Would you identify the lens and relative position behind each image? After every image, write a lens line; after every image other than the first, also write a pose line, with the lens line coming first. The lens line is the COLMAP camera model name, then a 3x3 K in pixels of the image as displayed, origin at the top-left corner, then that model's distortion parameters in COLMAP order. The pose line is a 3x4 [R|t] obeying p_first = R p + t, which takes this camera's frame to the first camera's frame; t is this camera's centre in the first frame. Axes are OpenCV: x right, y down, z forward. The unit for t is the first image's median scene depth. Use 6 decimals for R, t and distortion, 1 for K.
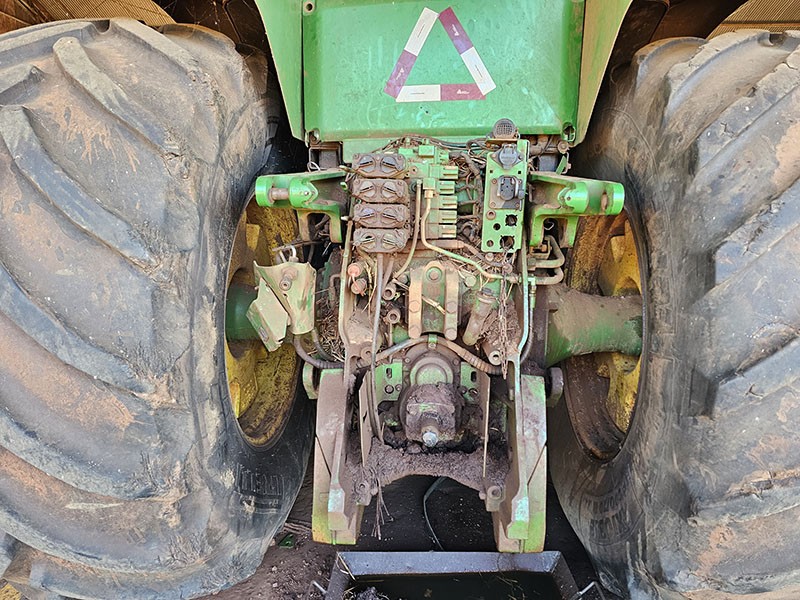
lens RADIAL K [[526.8, 0, 414.2], [0, 526.8, 298.4], [0, 0, 1]] dist [0.087464, -0.077904]
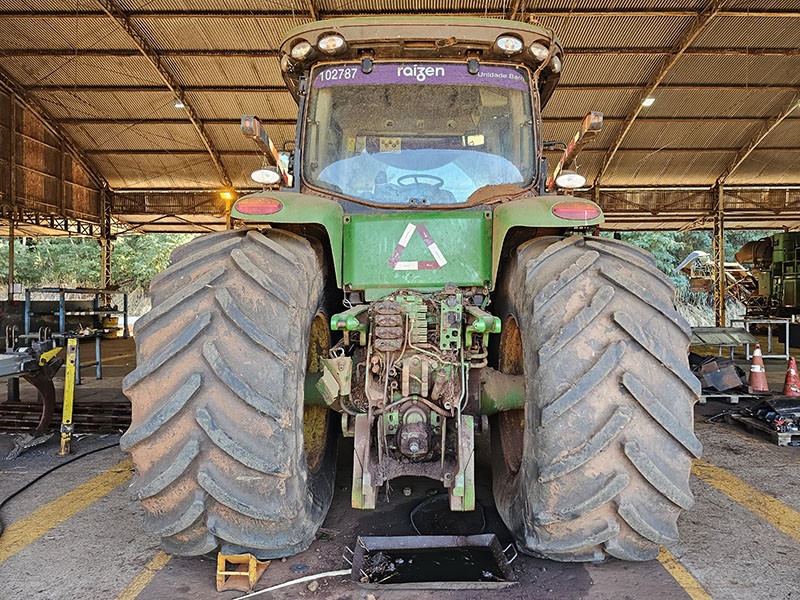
lens RADIAL K [[526.8, 0, 414.2], [0, 526.8, 298.4], [0, 0, 1]] dist [0.087464, -0.077904]
pose [[0.999508, -0.006428, 0.030706, -0.023381], [0.011672, 0.984712, -0.173797, 0.058714], [-0.029120, 0.174069, 0.984303, -0.911245]]
